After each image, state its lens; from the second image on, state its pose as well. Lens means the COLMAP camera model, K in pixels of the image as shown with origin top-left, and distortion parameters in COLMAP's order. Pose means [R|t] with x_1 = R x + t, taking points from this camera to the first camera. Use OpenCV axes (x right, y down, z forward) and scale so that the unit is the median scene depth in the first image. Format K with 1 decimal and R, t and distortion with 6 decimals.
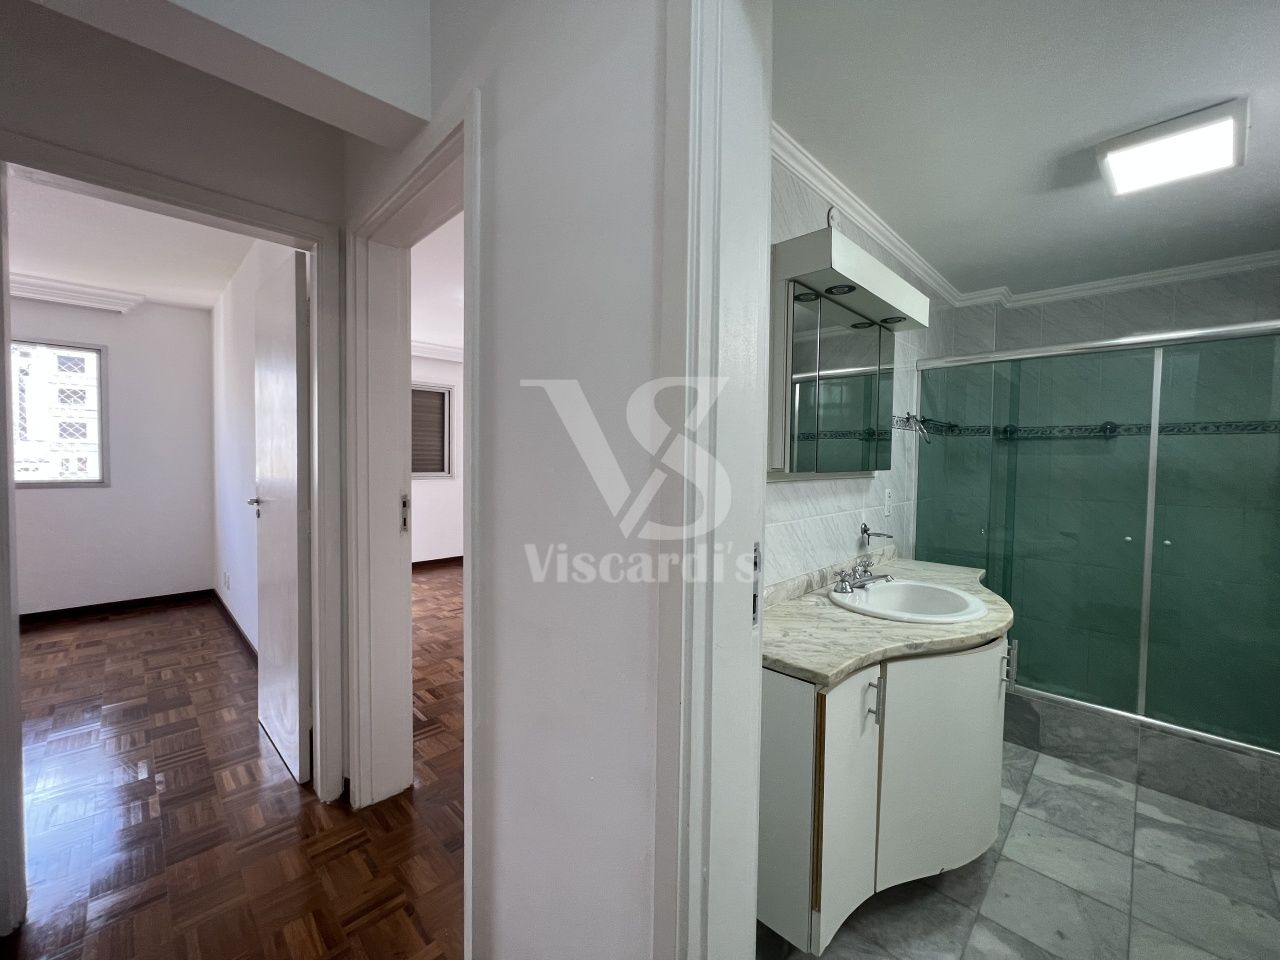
lens RADIAL K [[512.7, 0, 636.1], [0, 512.7, 476.7], [0, 0, 1]] dist [-0.003020, 0.001060]
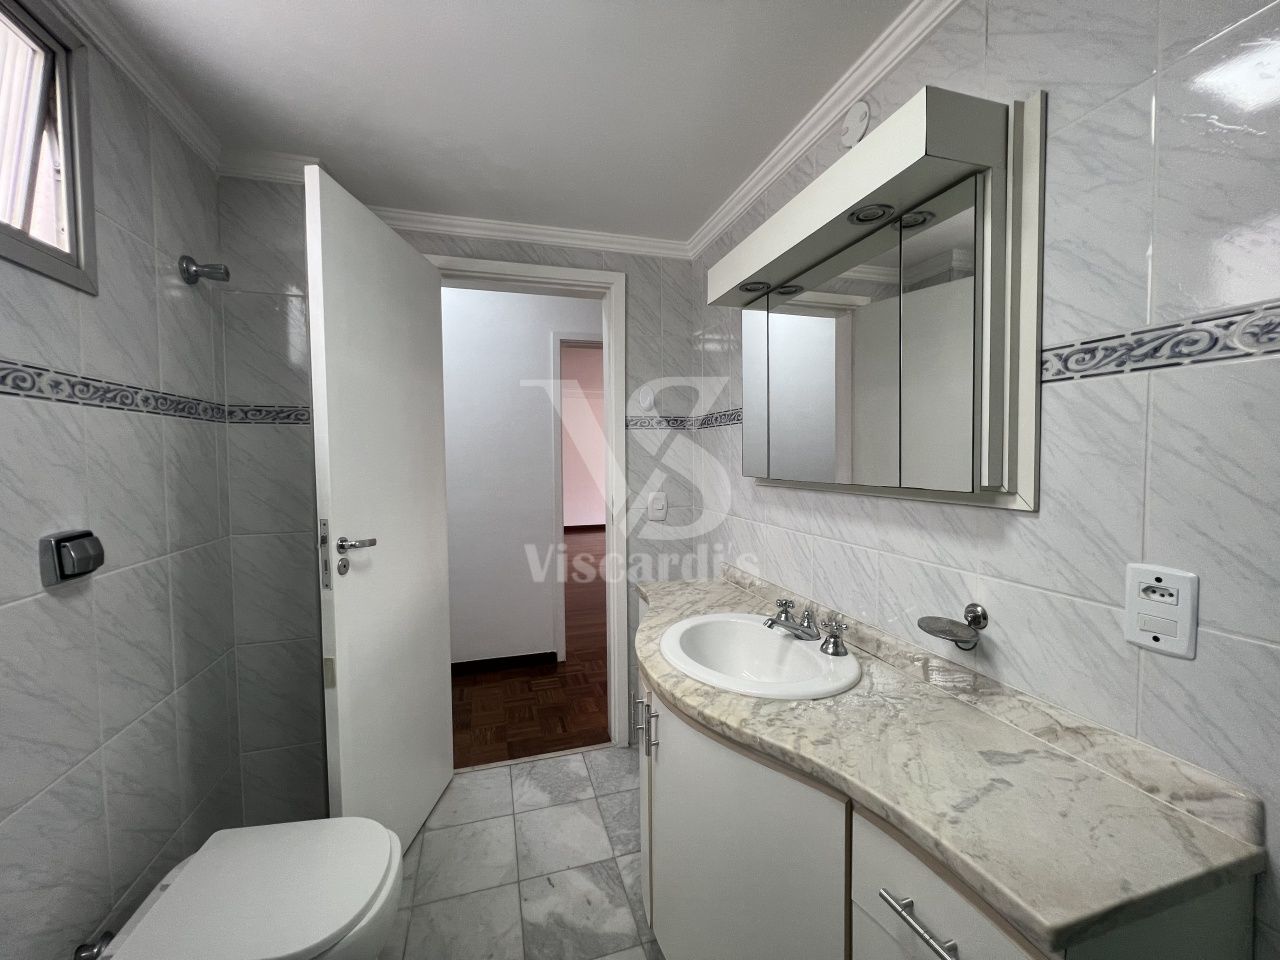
lens RADIAL K [[512.7, 0, 636.1], [0, 512.7, 476.7], [0, 0, 1]] dist [-0.003020, 0.001060]
pose [[-0.481451, 0.028206, -0.876019, 1.510738], [-0.028504, 0.998449, 0.047814, -0.058004], [0.876009, 0.047990, -0.479900, 1.433670]]
